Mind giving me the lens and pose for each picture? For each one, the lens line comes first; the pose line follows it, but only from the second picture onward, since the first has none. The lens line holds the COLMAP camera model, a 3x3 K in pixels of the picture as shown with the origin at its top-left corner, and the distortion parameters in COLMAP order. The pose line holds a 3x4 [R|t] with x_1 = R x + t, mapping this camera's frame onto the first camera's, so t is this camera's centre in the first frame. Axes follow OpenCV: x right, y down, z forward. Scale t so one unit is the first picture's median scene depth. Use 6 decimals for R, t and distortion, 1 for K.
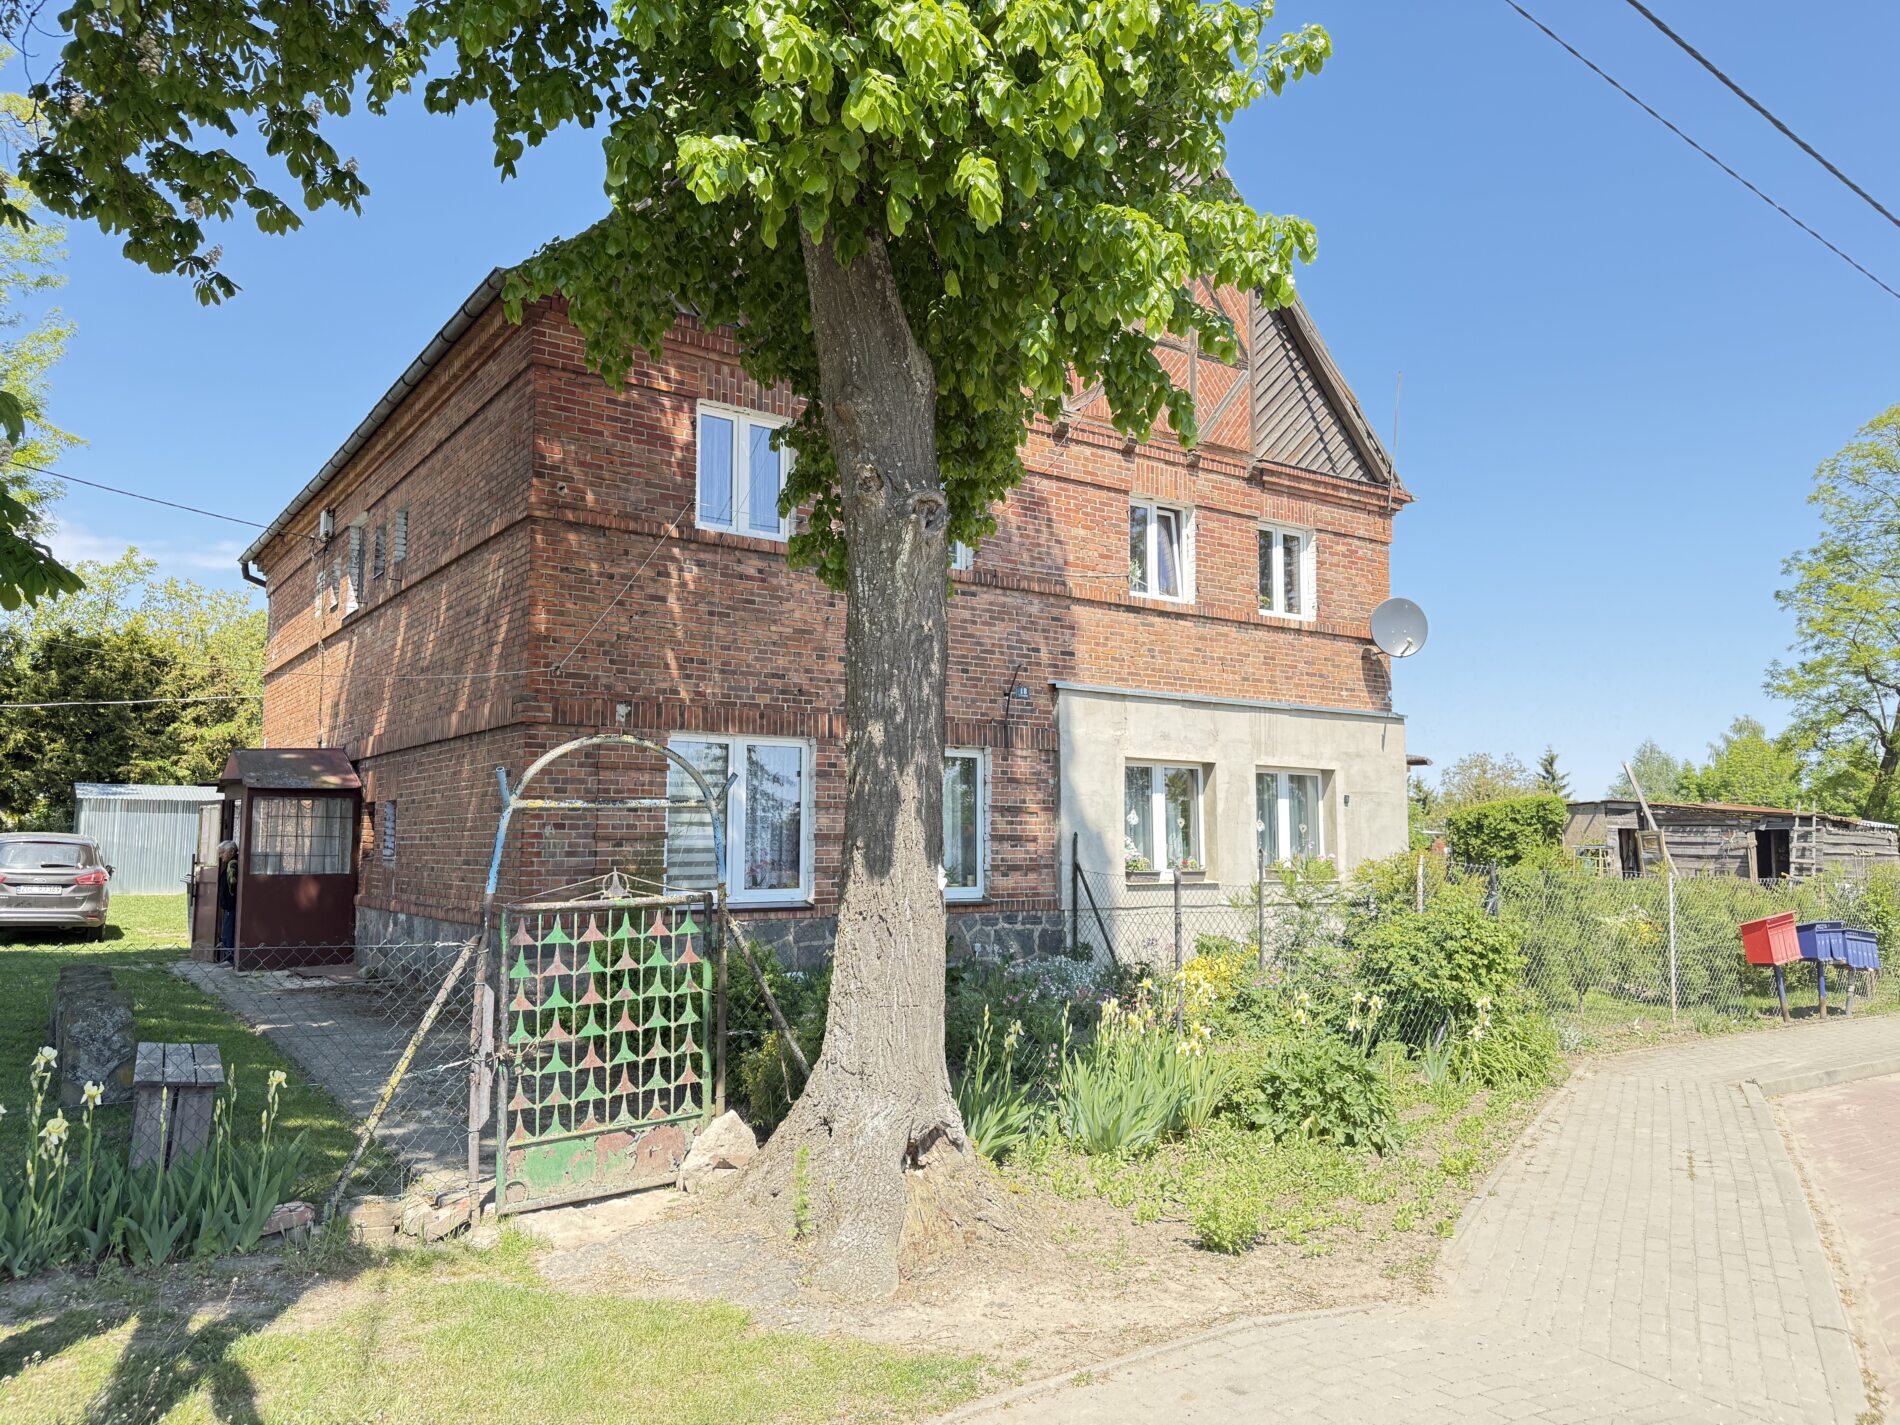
lens RADIAL K [[1334.8, 0, 950.0], [0, 1334.8, 712.5], [0, 0, 1]] dist [0.000658, 0.000018]
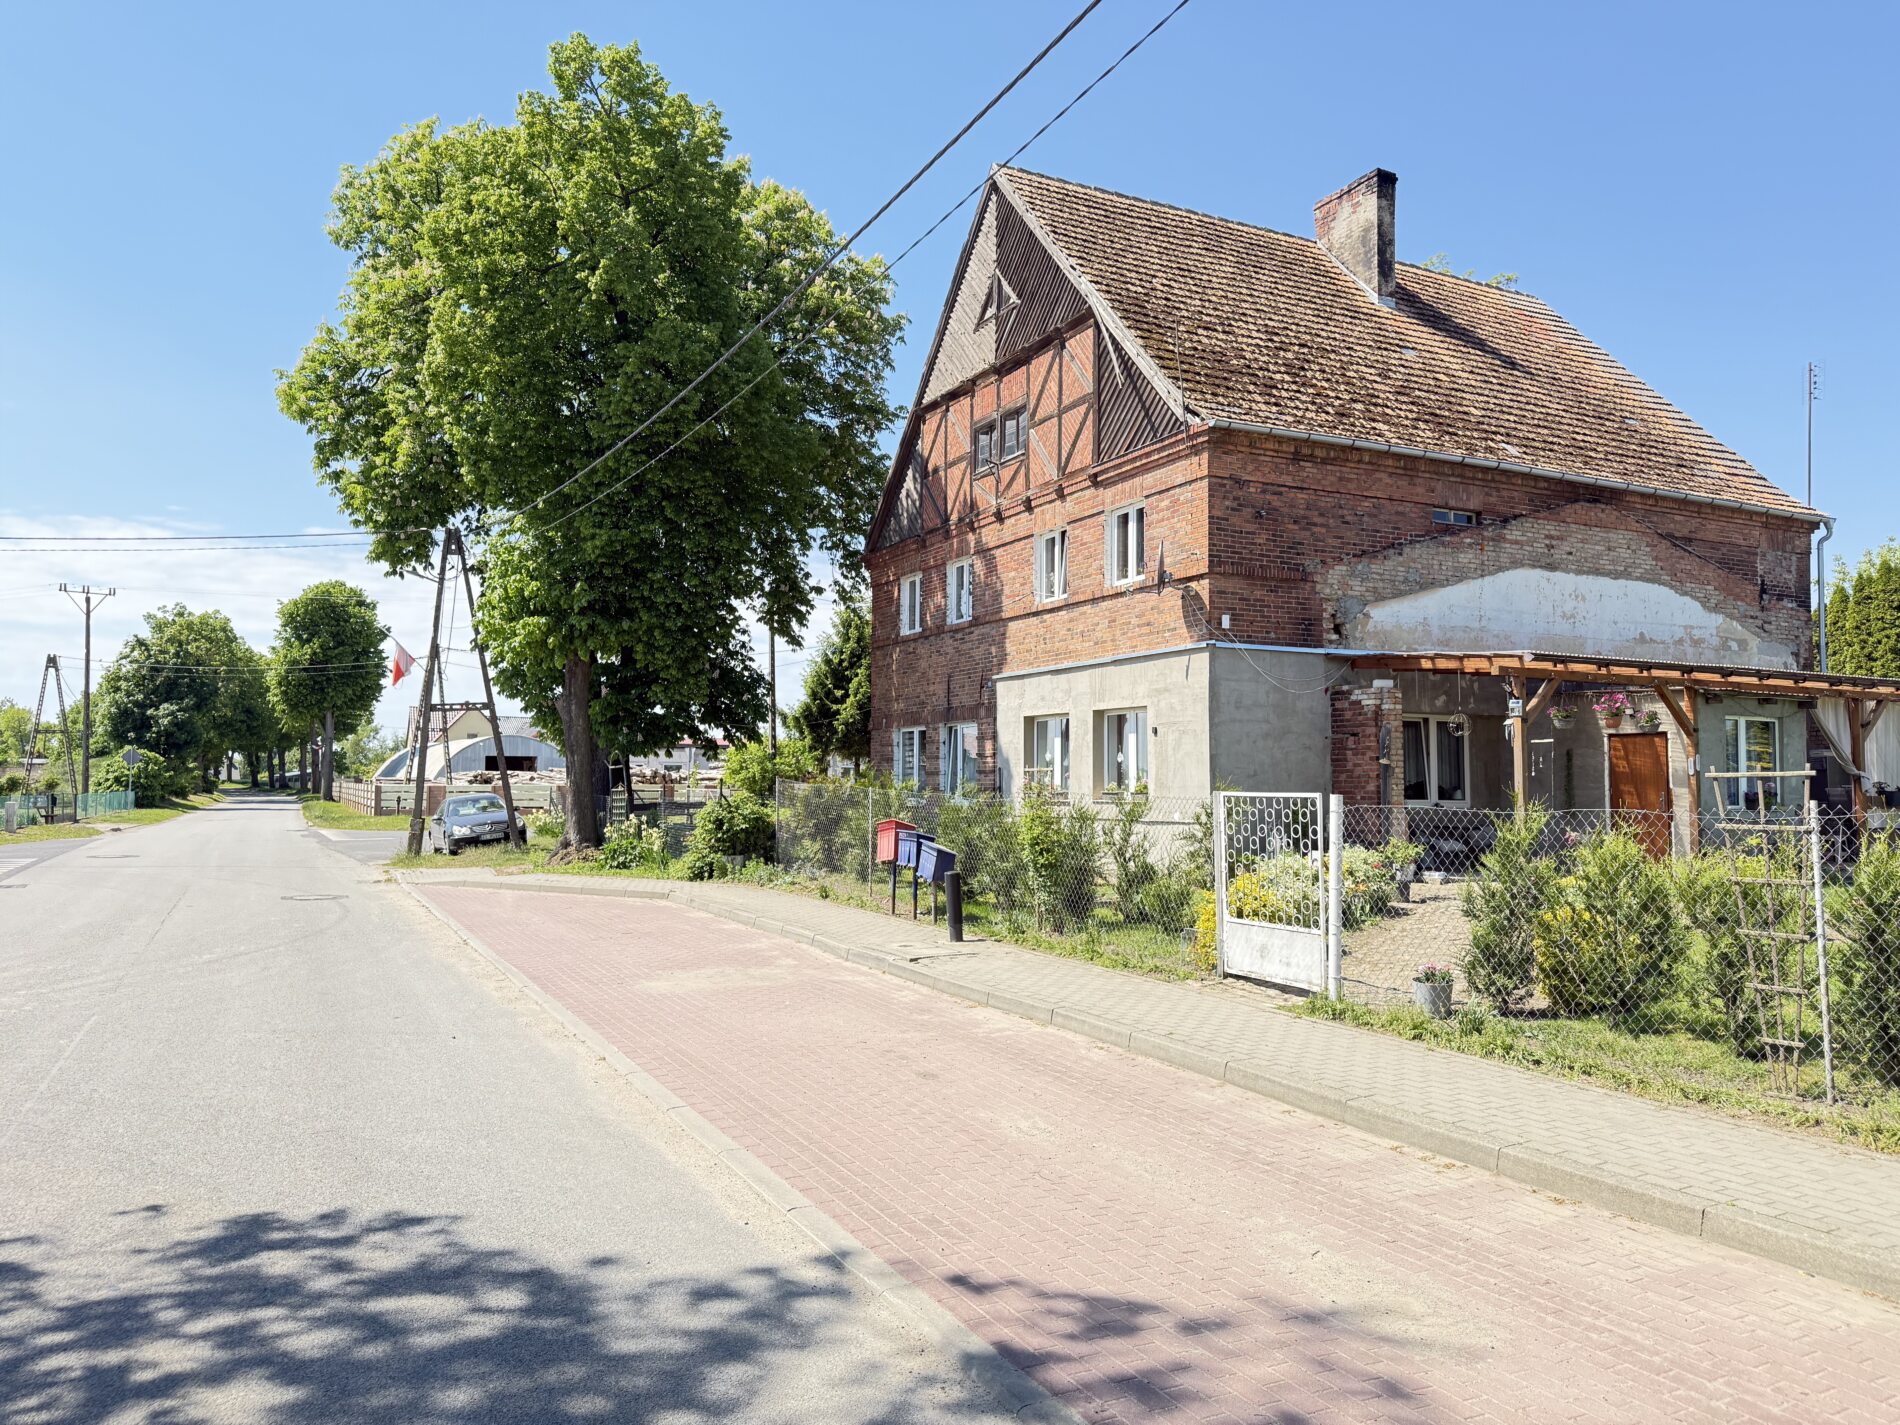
lens RADIAL K [[1334.8, 0, 950.0], [0, 1334.8, 712.5], [0, 0, 1]] dist [0.000658, 0.000018]
pose [[-0.154775, -0.059290, -0.986169, 1.504770], [0.093255, 0.992864, -0.074329, 0.123451], [0.983539, -0.103469, -0.148142, 1.050034]]
